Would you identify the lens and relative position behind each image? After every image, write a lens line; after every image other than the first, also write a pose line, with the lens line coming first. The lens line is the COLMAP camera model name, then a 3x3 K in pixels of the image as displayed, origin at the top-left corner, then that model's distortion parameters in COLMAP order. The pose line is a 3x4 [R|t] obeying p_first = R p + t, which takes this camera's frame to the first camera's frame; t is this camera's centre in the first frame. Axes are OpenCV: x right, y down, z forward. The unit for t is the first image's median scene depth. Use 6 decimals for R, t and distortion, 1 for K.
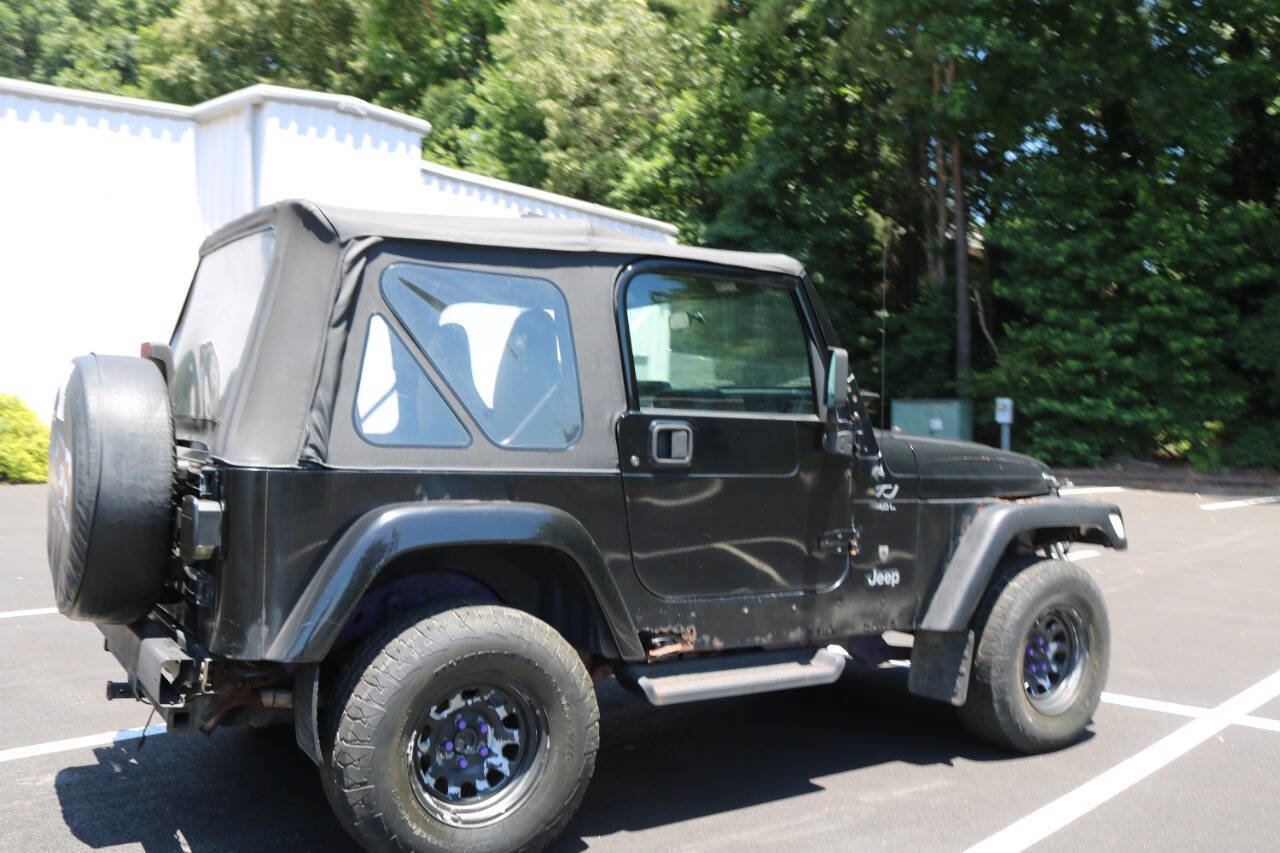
lens RADIAL K [[1175.7, 0, 632.8], [0, 1175.7, 435.0], [0, 0, 1]] dist [-0.092683, 0.000000]
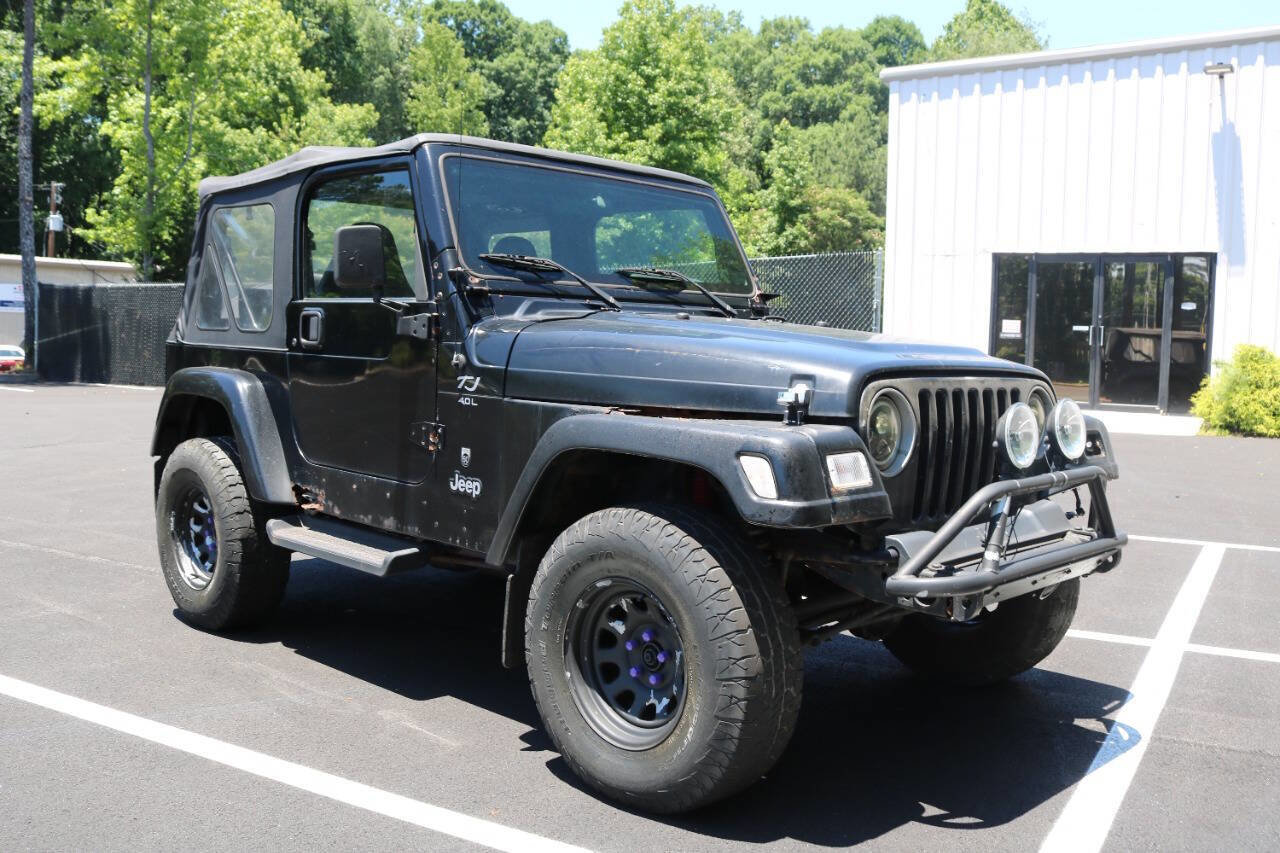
lens RADIAL K [[1175.7, 0, 643.2], [0, 1175.7, 433.2], [0, 0, 1]] dist [-0.092683, 0.000000]
pose [[0.221578, 0.055224, -0.973578, 1.091614], [-0.036579, 0.998163, 0.048293, 0.039085], [0.974456, 0.024912, 0.223191, 0.950593]]
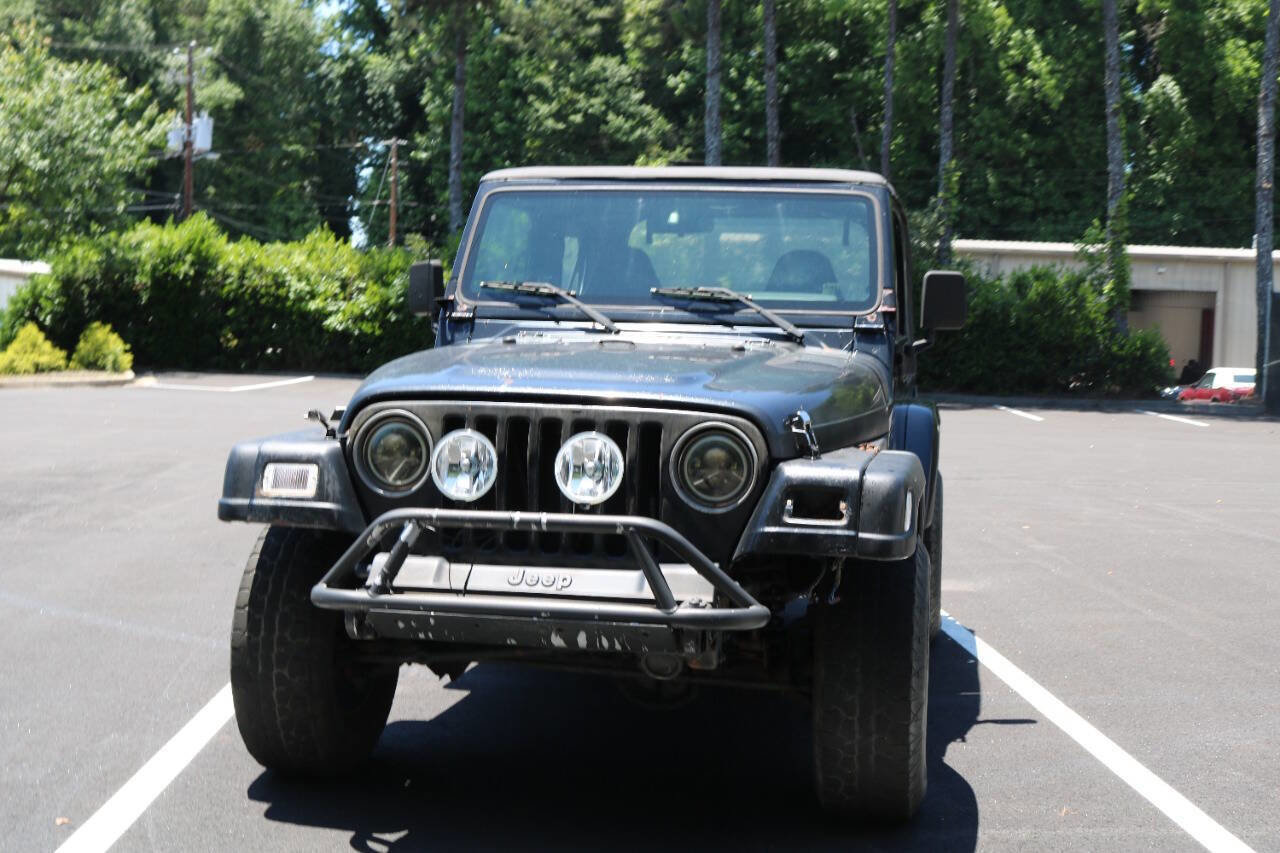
lens RADIAL K [[1591.2, 0, 628.8], [0, 1591.2, 432.3], [0, 0, 1]] dist [-0.073885, 0.000000]
pose [[-0.703031, 0.004131, -0.711147, 1.033700], [-0.056142, 0.996540, 0.061291, -0.014546], [0.708939, 0.083015, -0.700367, 2.053735]]
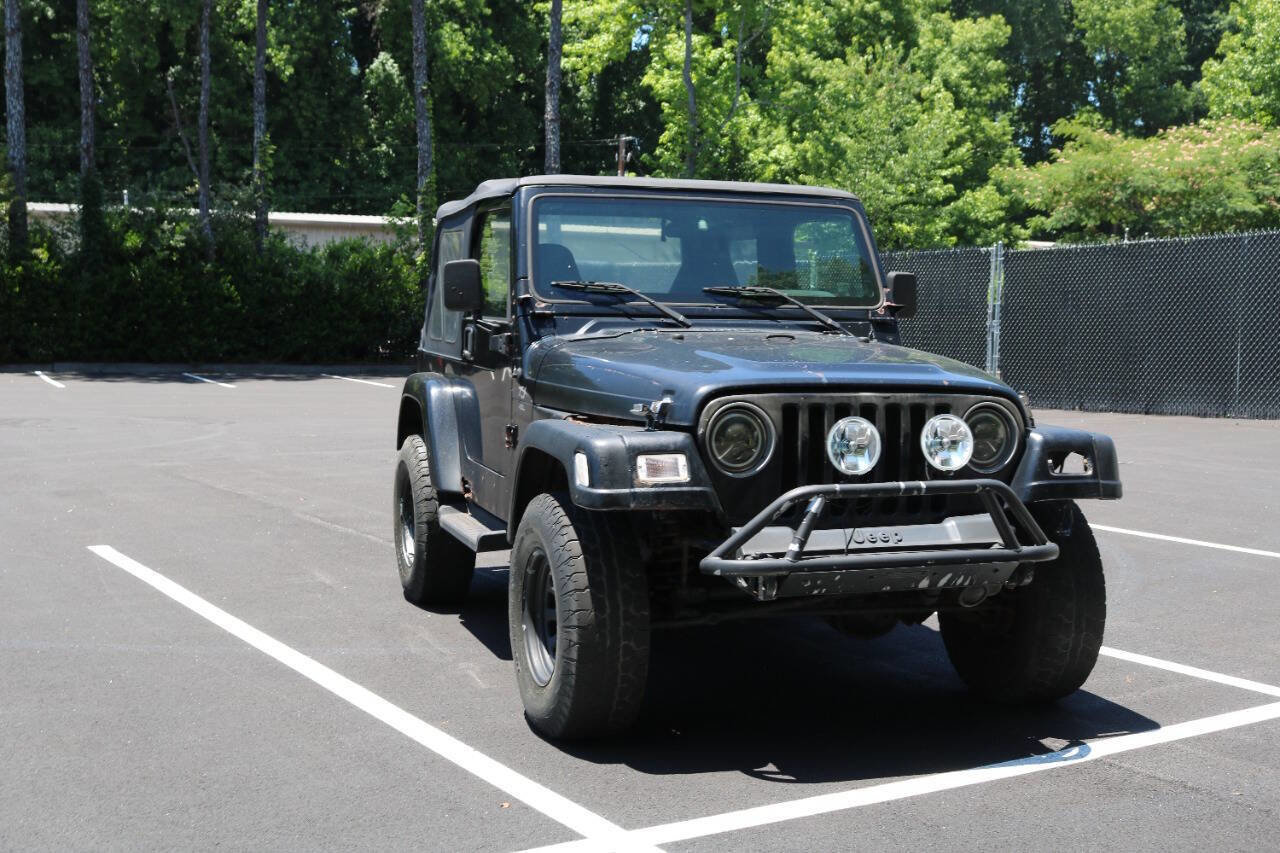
lens RADIAL K [[1591.2, 0, 635.2], [0, 1591.2, 434.3], [0, 0, 1]] dist [-0.073885, 0.000000]
pose [[-0.258629, 0.046028, -0.964880, 1.552342], [-0.039981, 0.997498, 0.058301, 0.000158], [0.965149, 0.053655, -0.256141, 1.475422]]
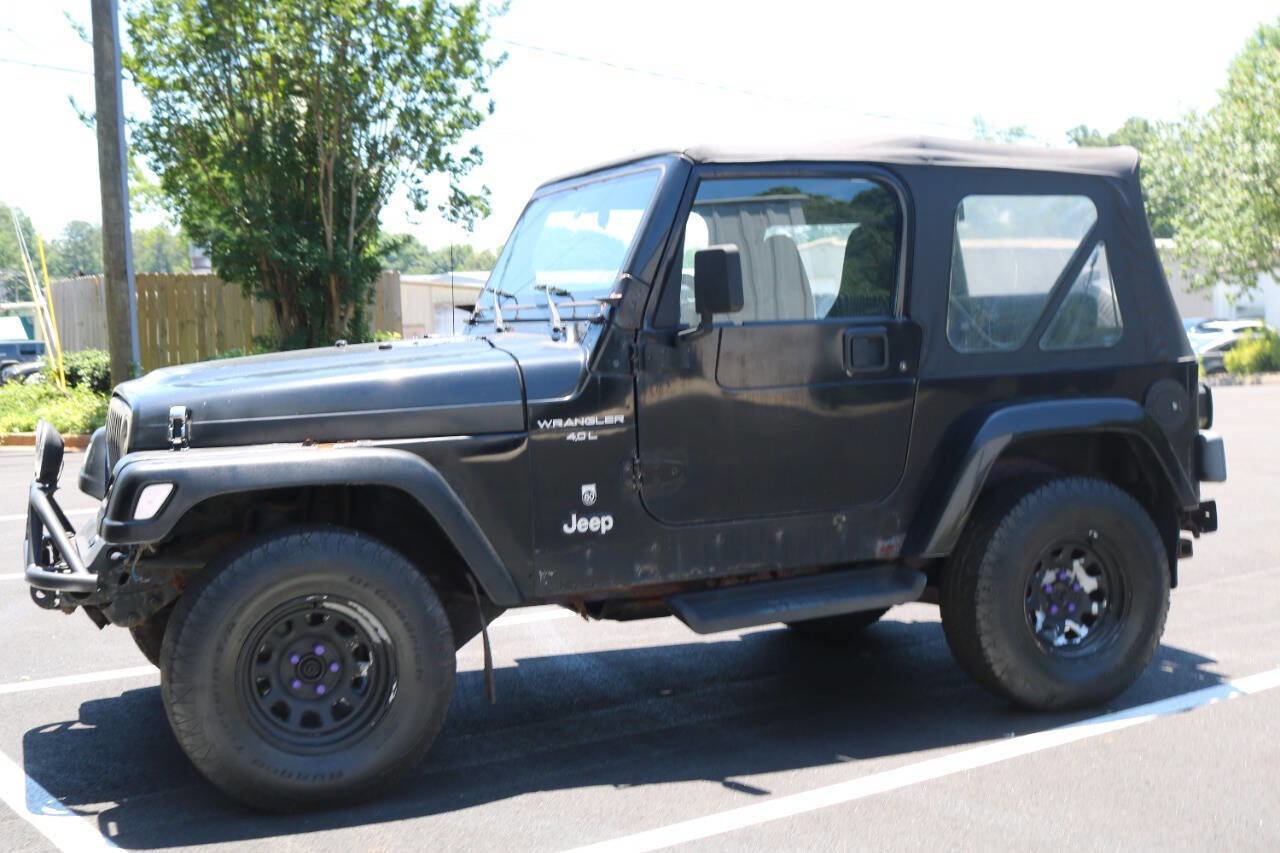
lens RADIAL K [[1591.2, 0, 631.9], [0, 1591.2, 418.5], [0, 0, 1]] dist [-0.073885, 0.000000]
pose [[-0.980637, -0.014949, 0.195261, -0.235049], [0.001710, 0.996391, 0.084869, -0.055308], [-0.195825, 0.083559, -0.977072, 2.423877]]
